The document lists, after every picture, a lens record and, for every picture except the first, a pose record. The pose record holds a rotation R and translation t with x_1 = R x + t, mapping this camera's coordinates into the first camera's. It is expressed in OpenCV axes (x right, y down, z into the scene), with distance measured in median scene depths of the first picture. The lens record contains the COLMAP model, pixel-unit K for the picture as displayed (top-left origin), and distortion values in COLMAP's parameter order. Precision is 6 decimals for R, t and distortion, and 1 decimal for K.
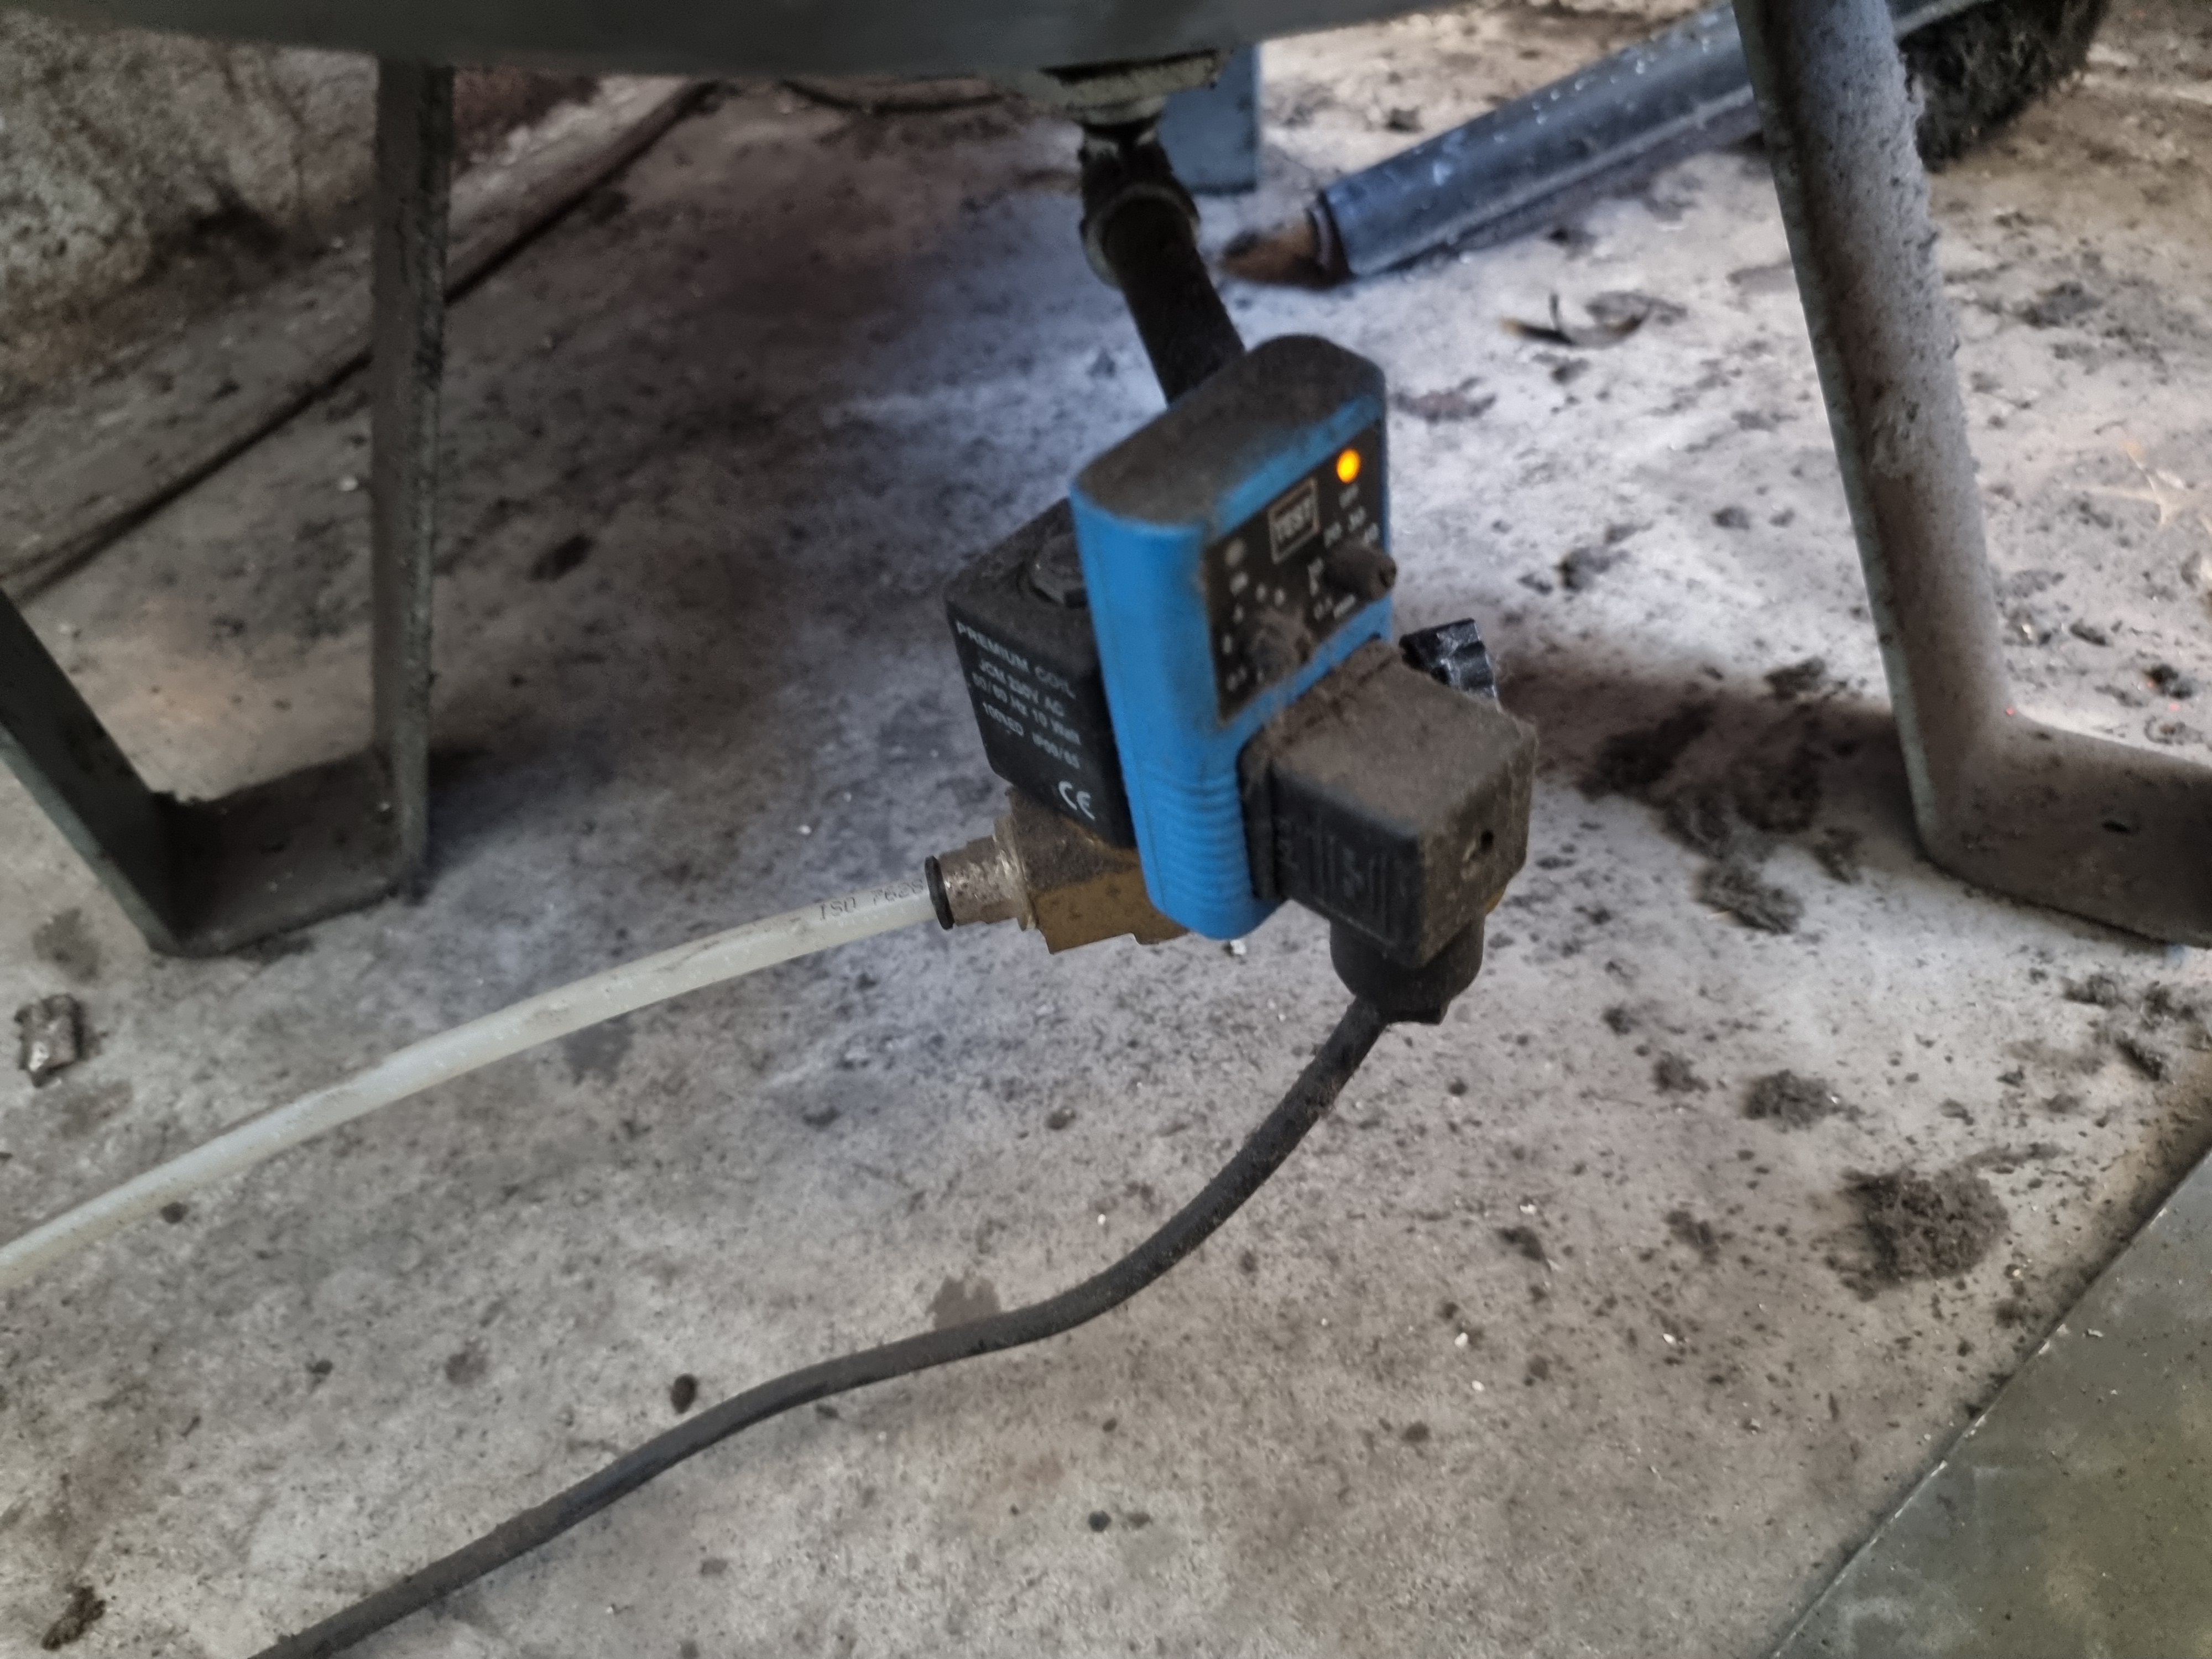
lens RADIAL K [[1535.9, 0, 1097.0], [0, 1535.9, 823.3], [0, 0, 1]] dist [0.073982, -0.062601]
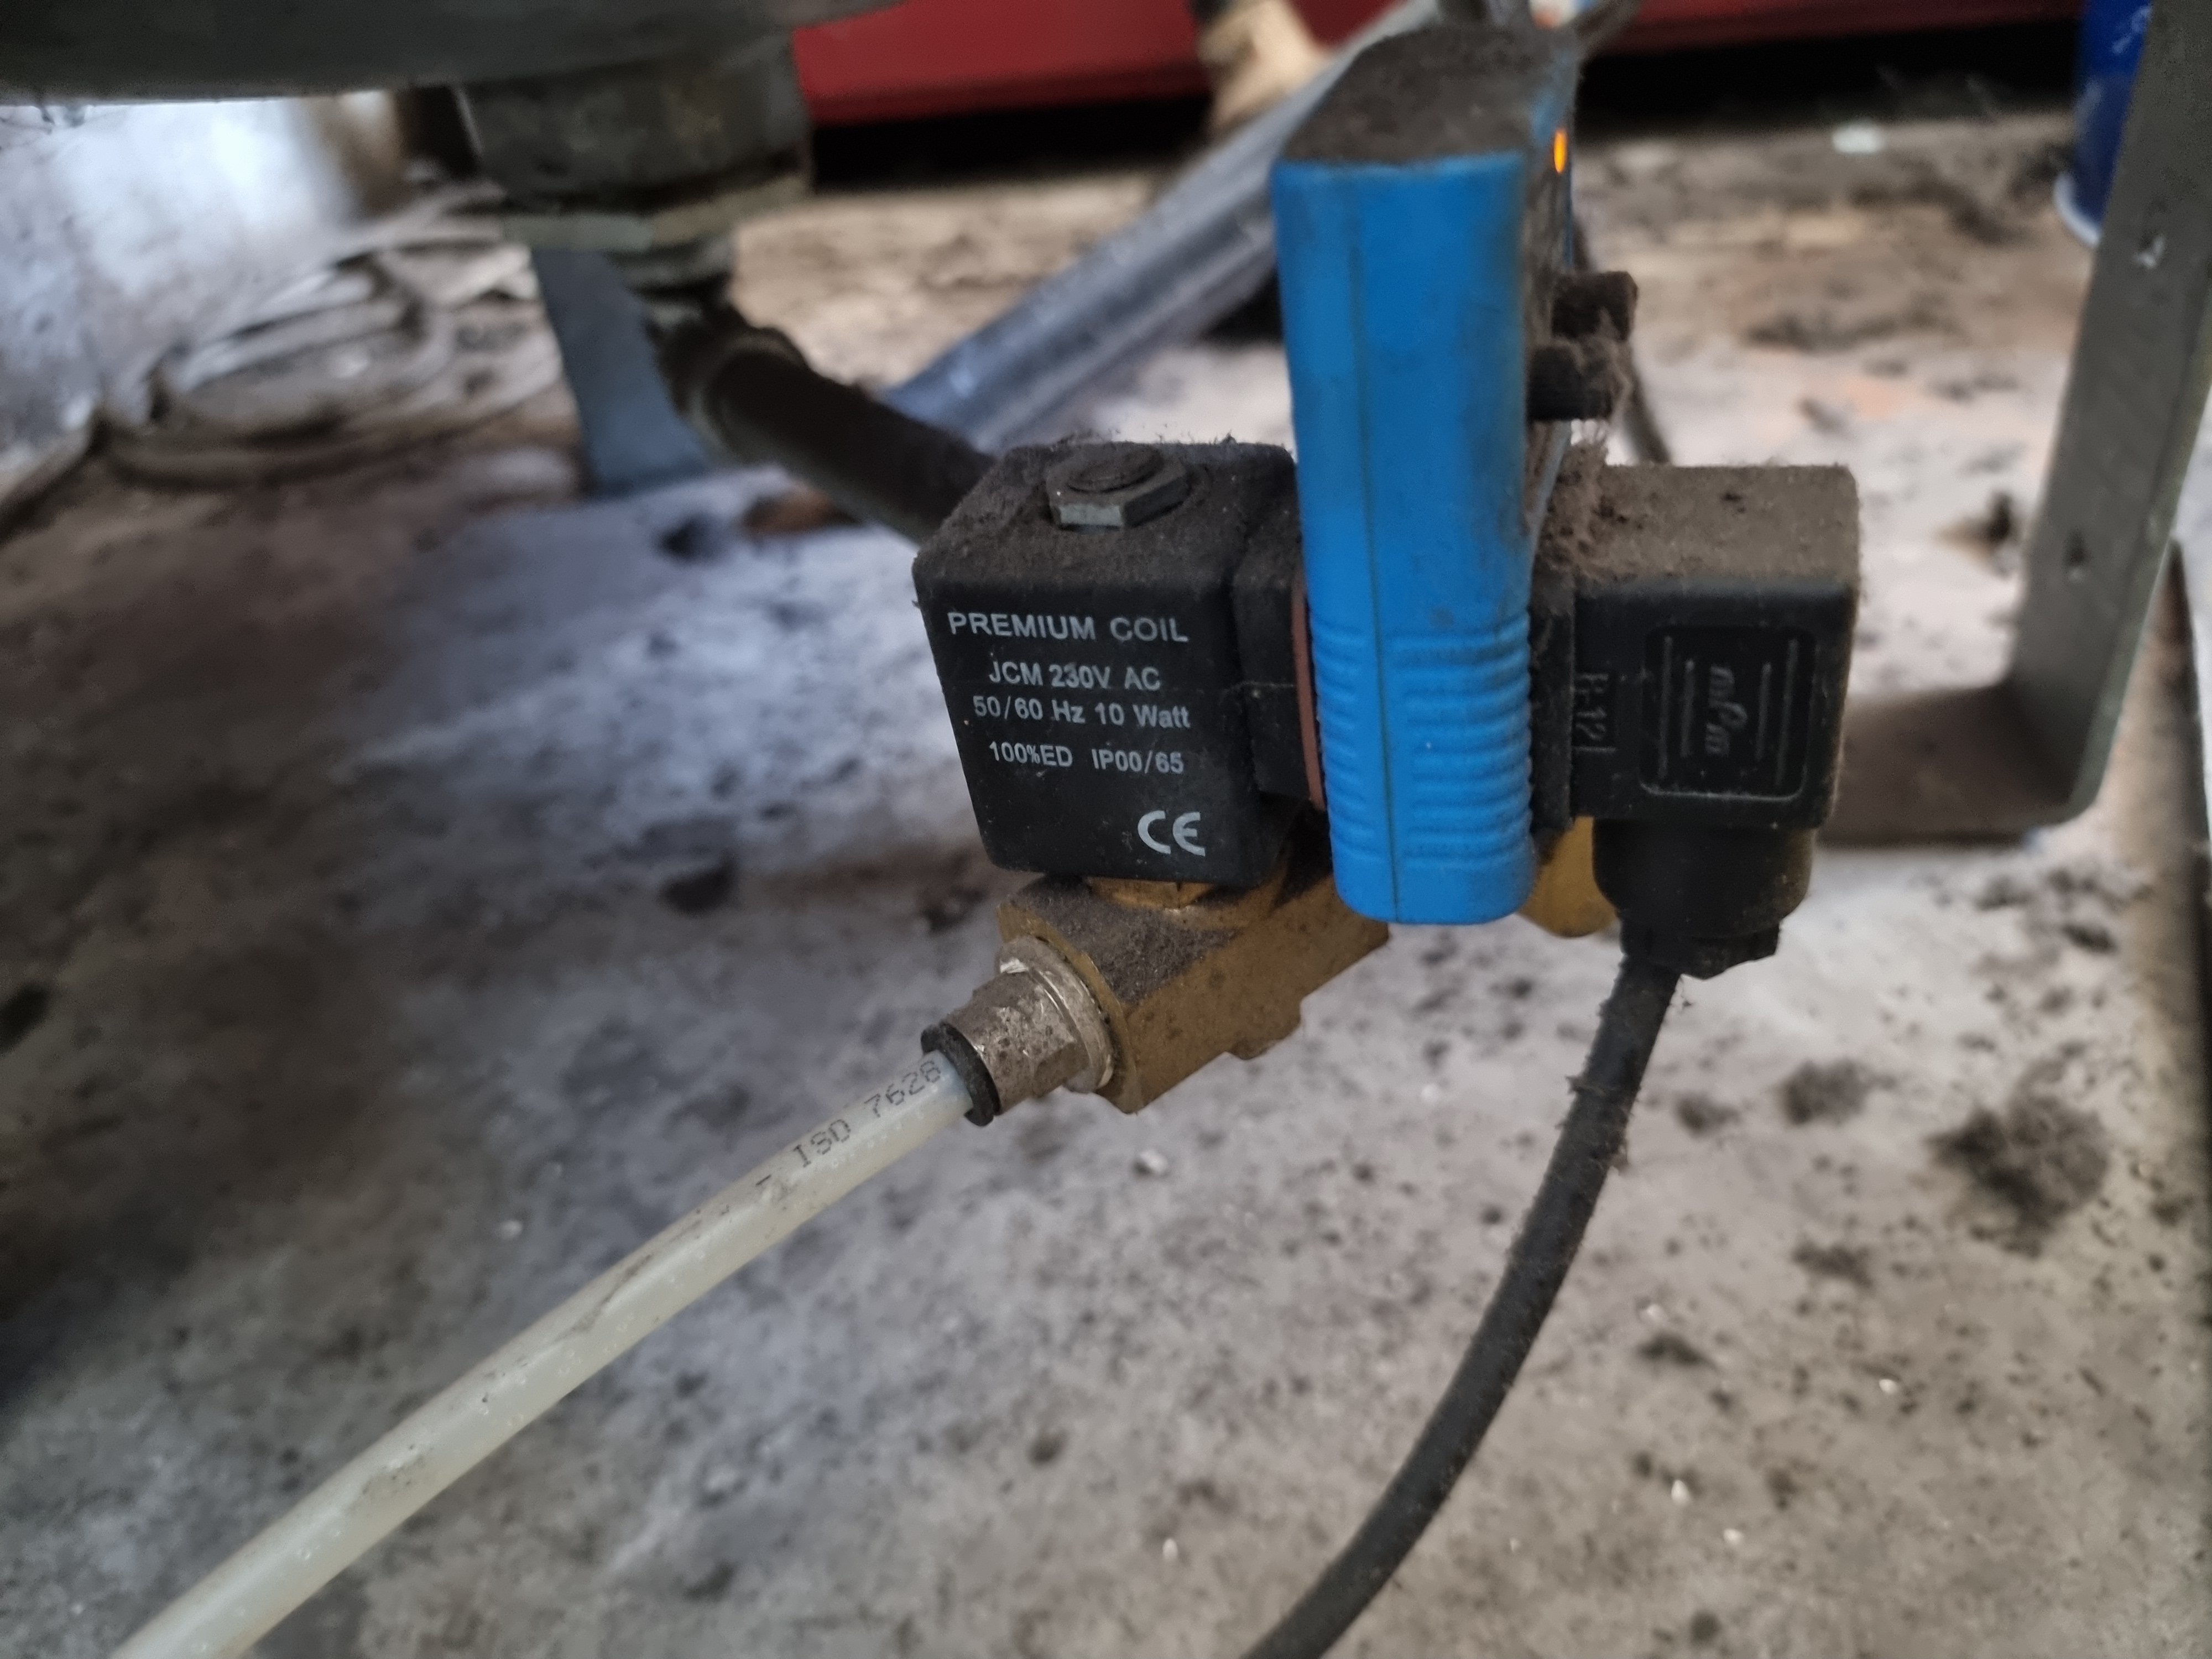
lens RADIAL K [[1611.0, 0, 1107.7], [0, 1611.0, 879.5], [0, 0, 1]] dist [0.009738, -0.008398]
pose [[0.904385, -0.259945, 0.338403, -0.193544], [0.323547, 0.934782, -0.146630, 0.066976], [-0.278218, 0.242099, 0.929507, 0.234915]]
